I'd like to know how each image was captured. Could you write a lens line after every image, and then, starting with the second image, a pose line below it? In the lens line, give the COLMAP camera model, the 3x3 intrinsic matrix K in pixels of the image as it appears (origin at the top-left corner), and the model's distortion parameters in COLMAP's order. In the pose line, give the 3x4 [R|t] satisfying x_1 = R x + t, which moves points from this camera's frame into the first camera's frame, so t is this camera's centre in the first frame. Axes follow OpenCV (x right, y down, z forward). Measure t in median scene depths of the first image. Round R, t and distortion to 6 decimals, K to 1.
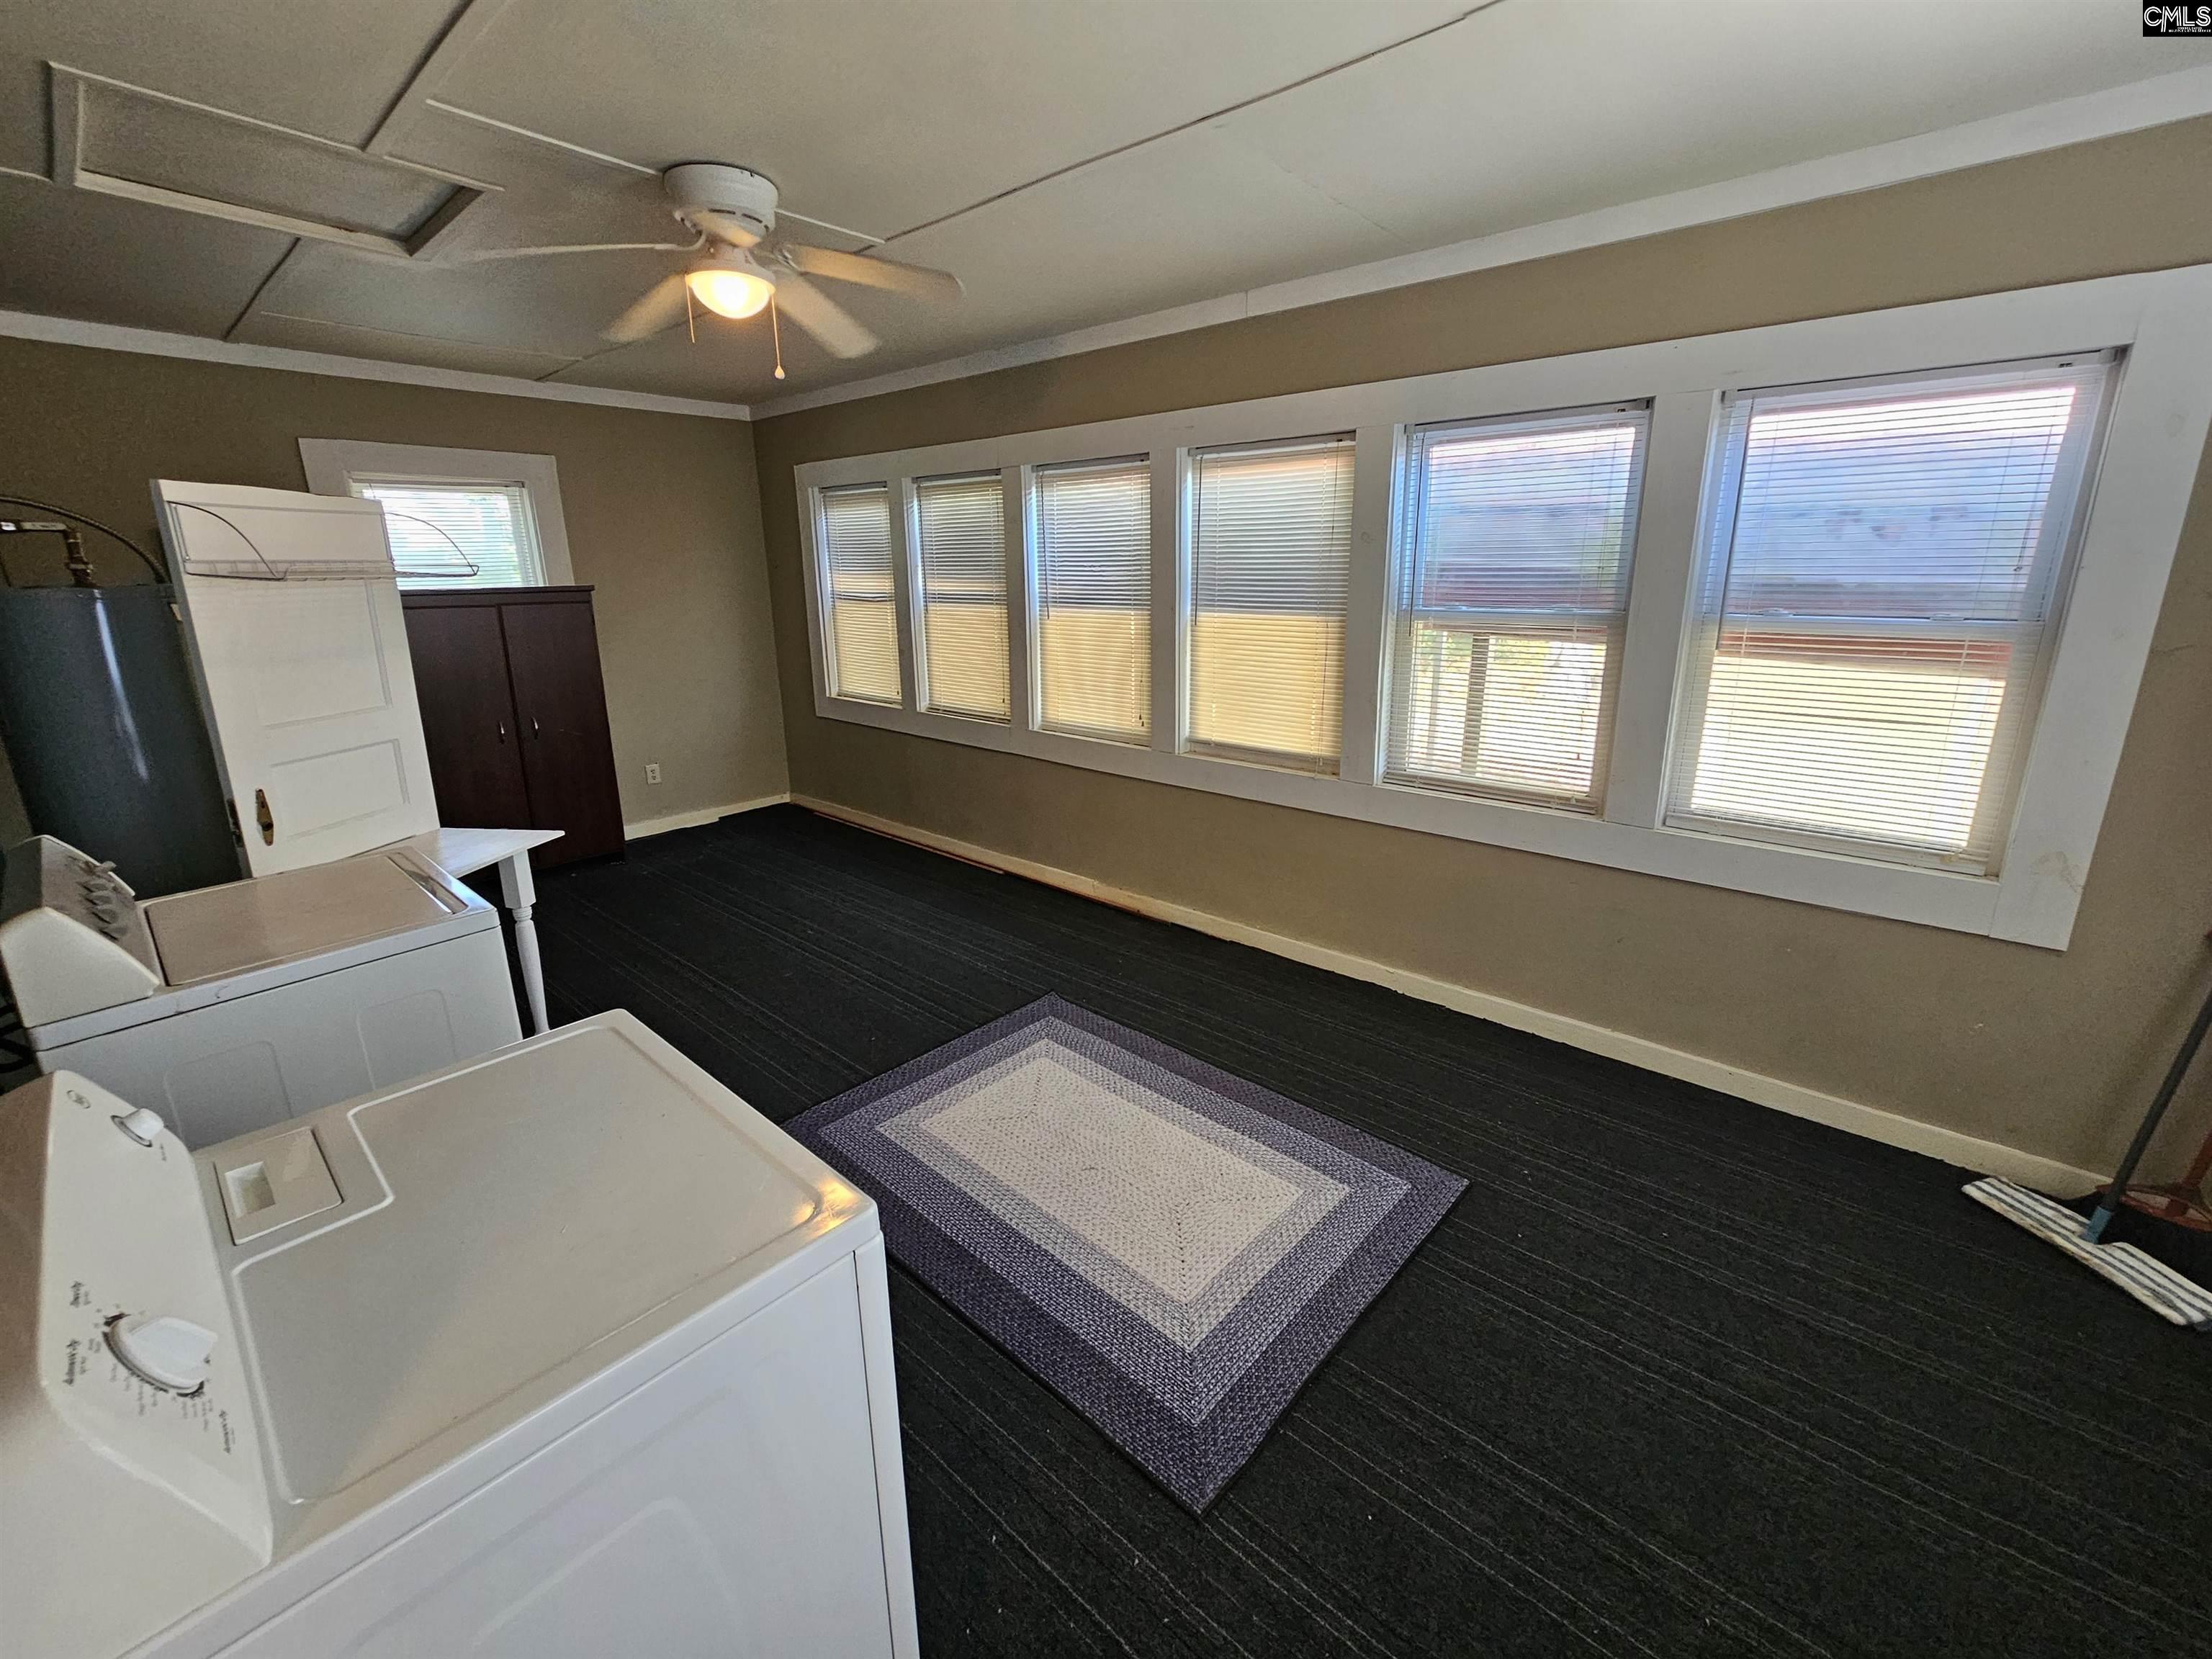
lens RADIAL K [[904.0, 0, 1108.6], [0, 904.0, 793.8], [0, 0, 1]] dist [0.001276, 0.000192]
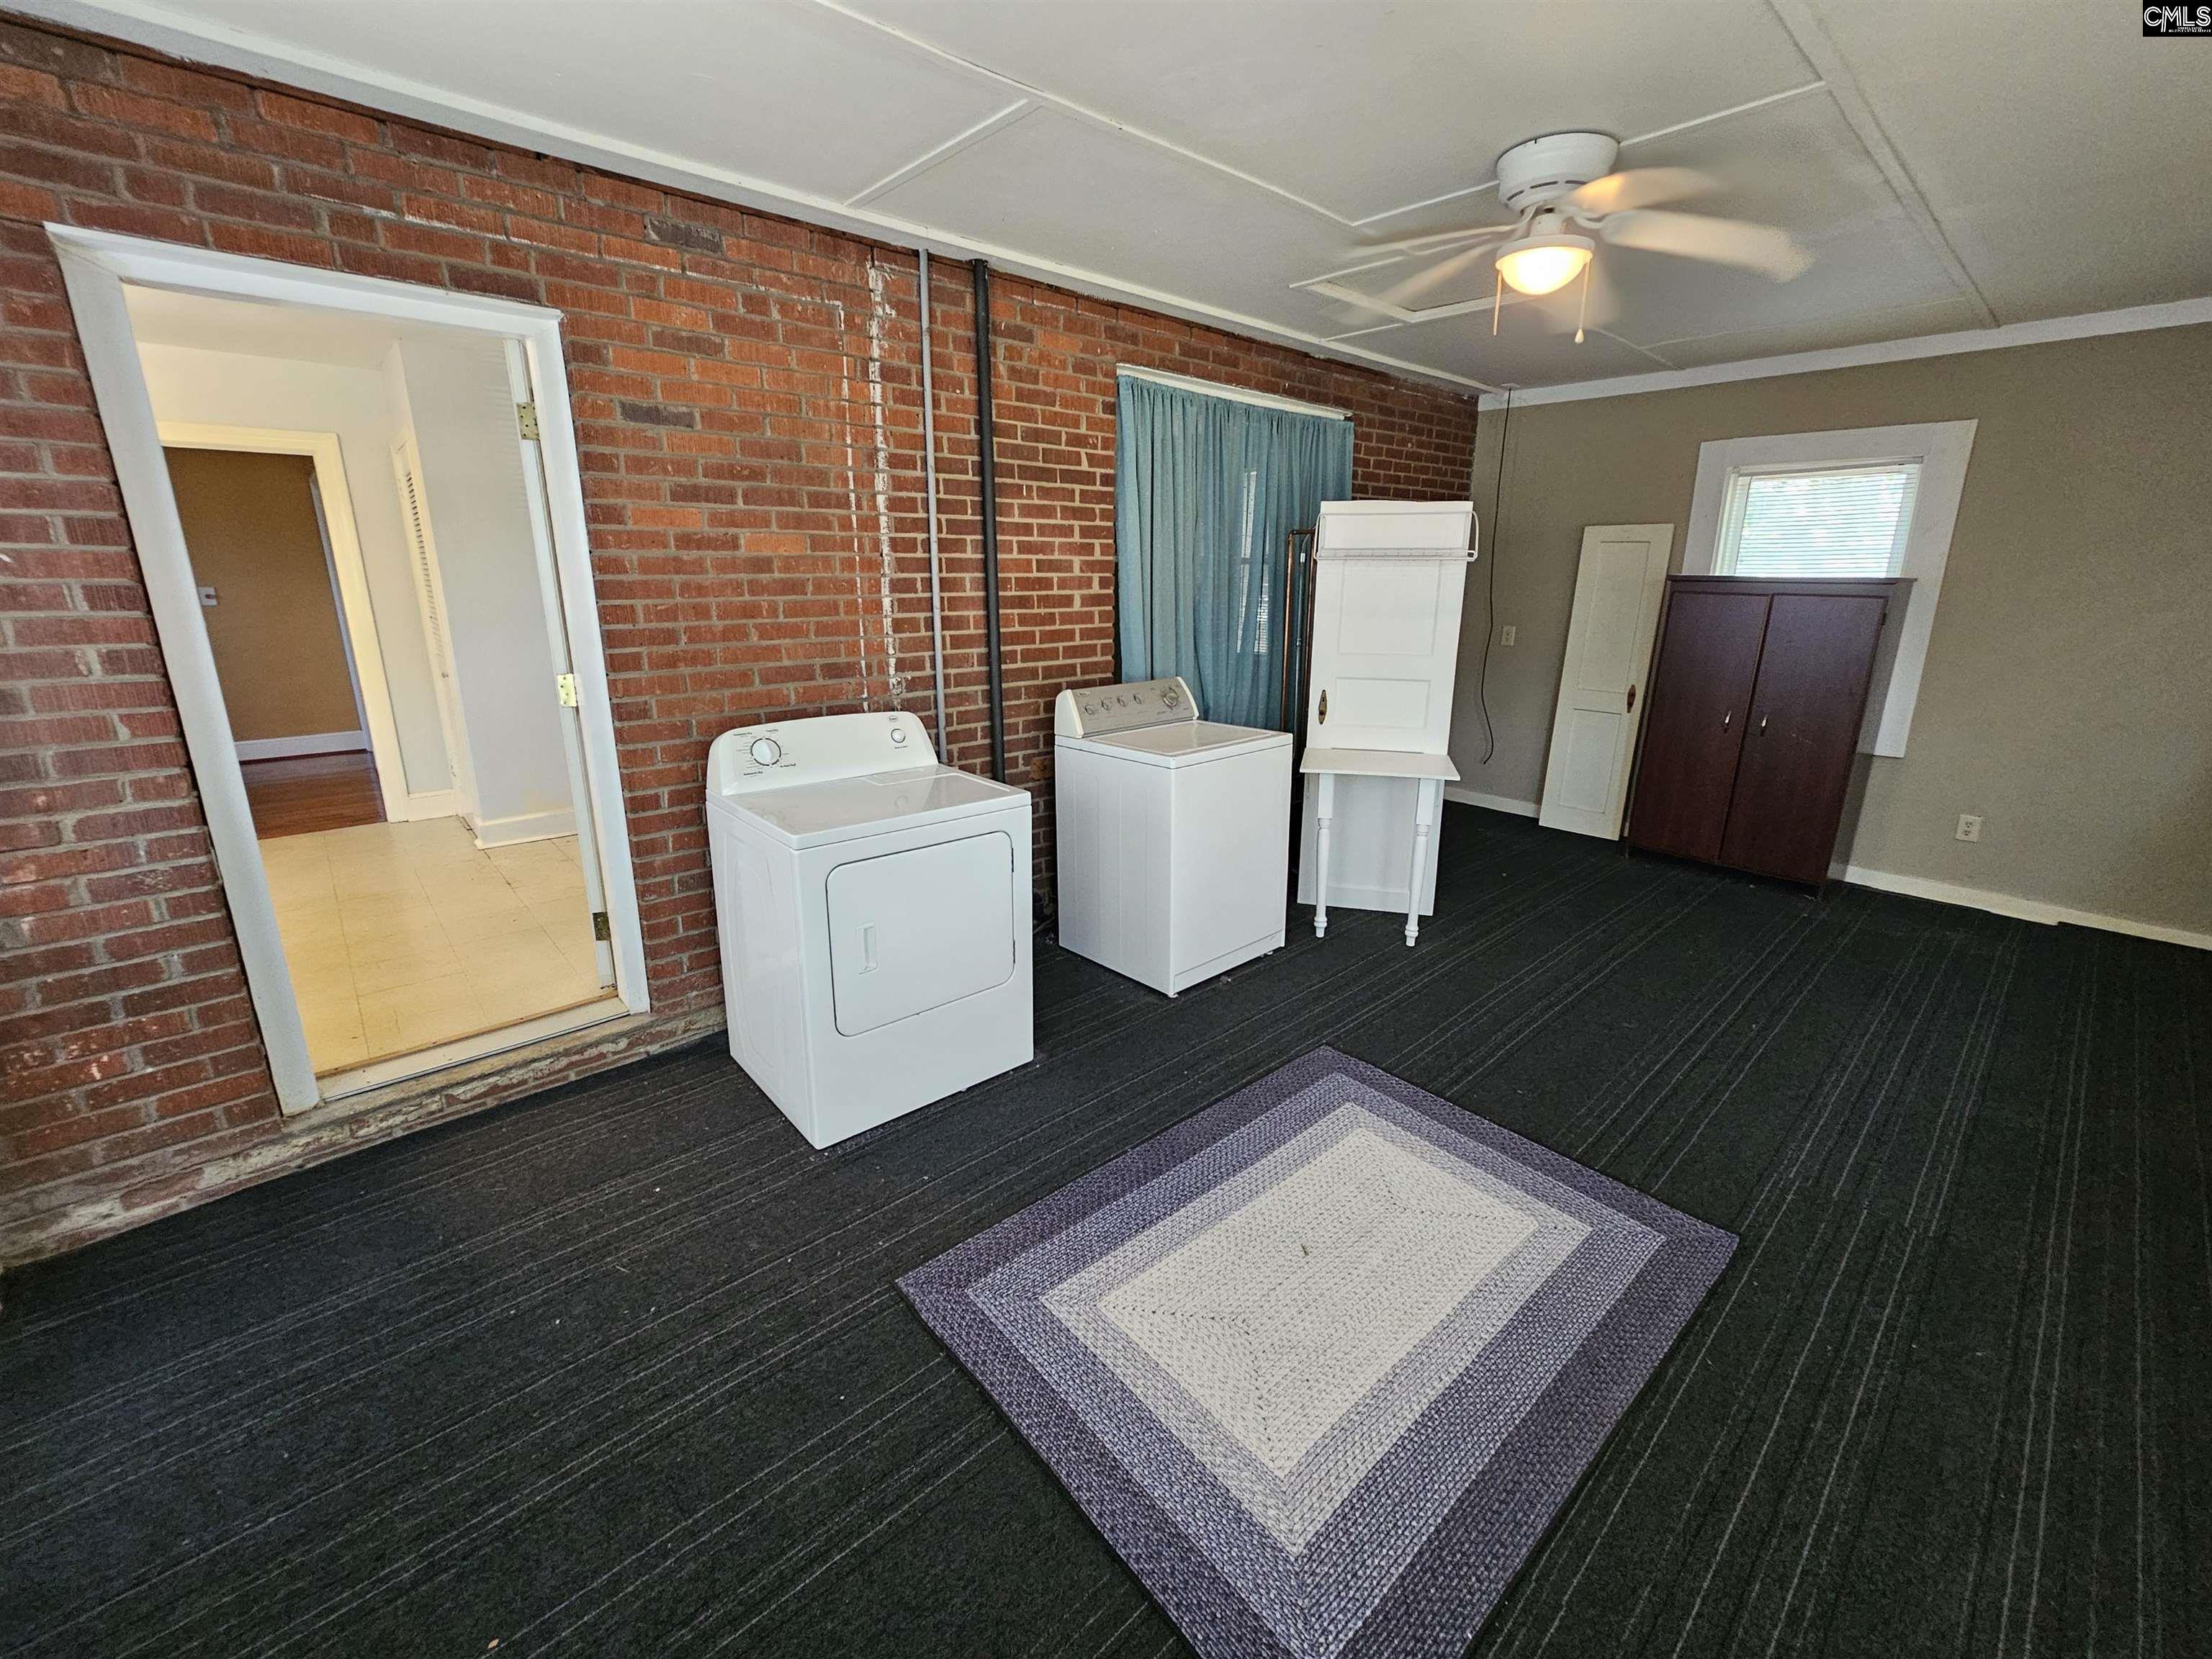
lens RADIAL K [[897.3, 0, 1096.0], [0, 897.3, 803.7], [0, 0, 1]] dist [-0.000102, 0.000447]
pose [[-0.116525, 0.266186, -0.956853, 0.864669], [-0.247330, 0.925288, 0.287525, -0.216593], [0.961899, 0.270162, -0.041983, 0.886821]]
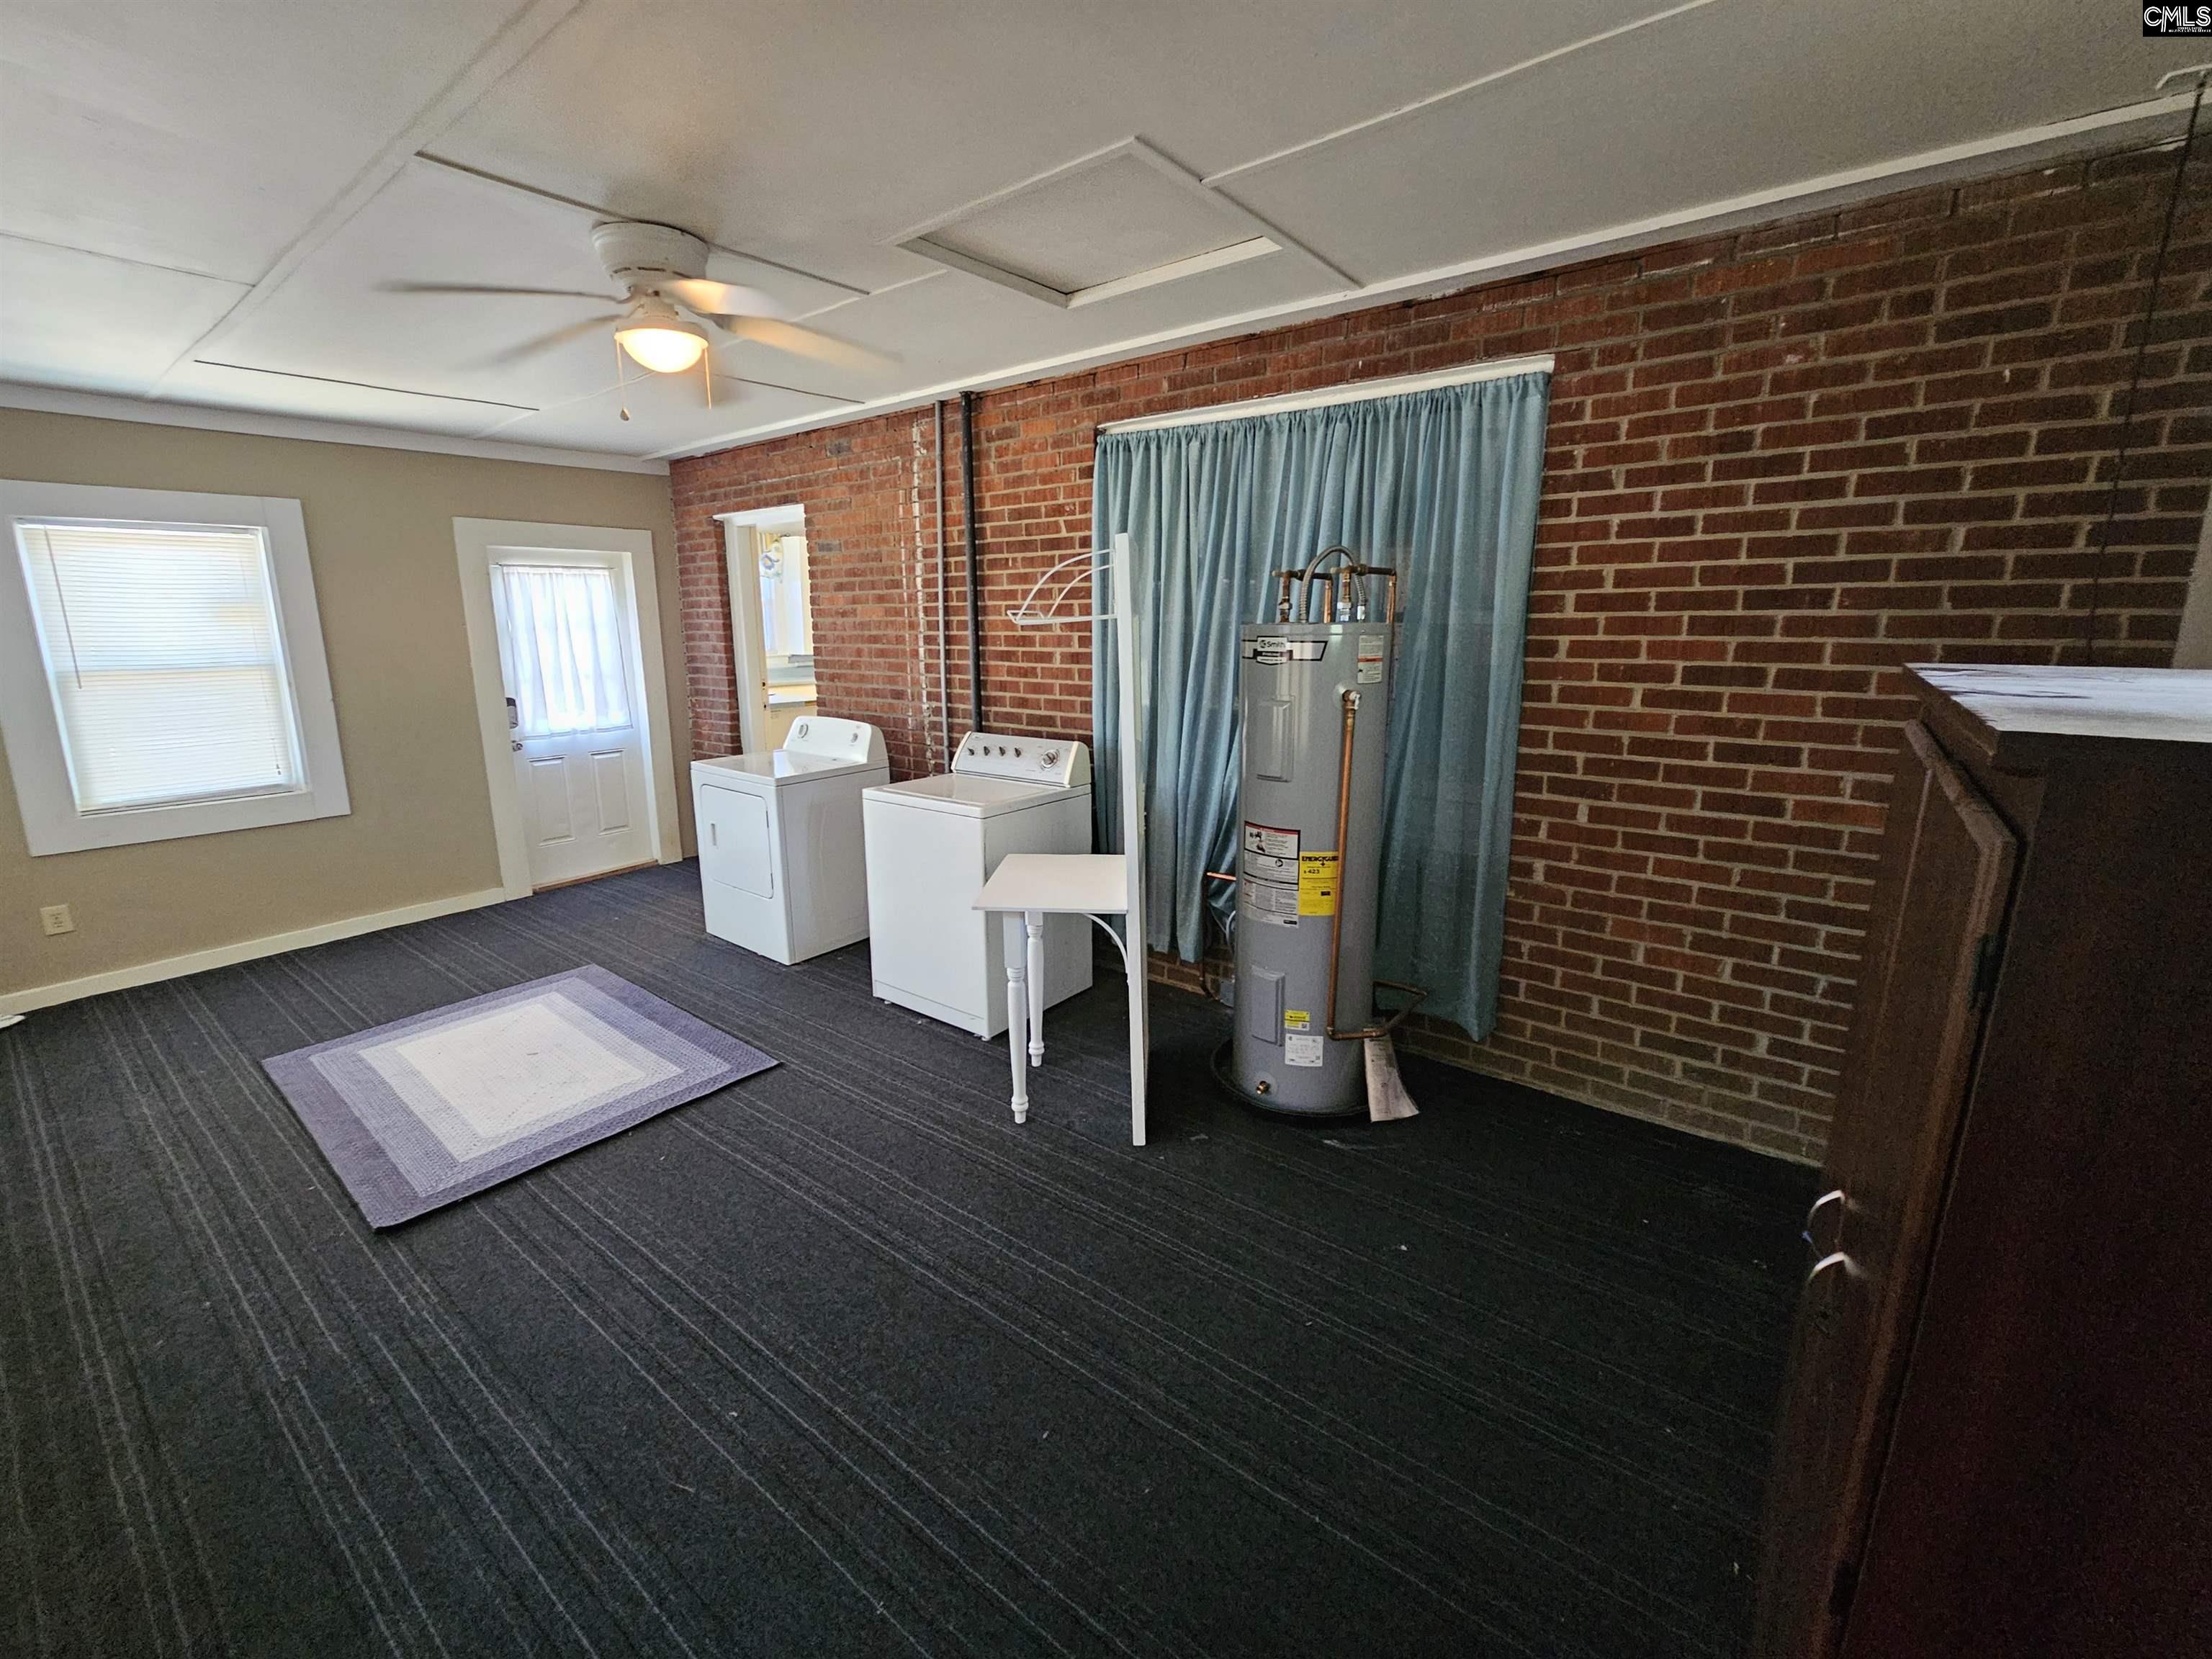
lens RADIAL K [[897.3, 0, 1096.0], [0, 897.3, 803.7], [0, 0, 1]] dist [-0.000102, 0.000447]
pose [[-0.997398, 0.033398, -0.063882, -0.939571], [0.001967, 0.898477, 0.439015, -0.633924], [0.072059, 0.437748, -0.896206, 2.550033]]
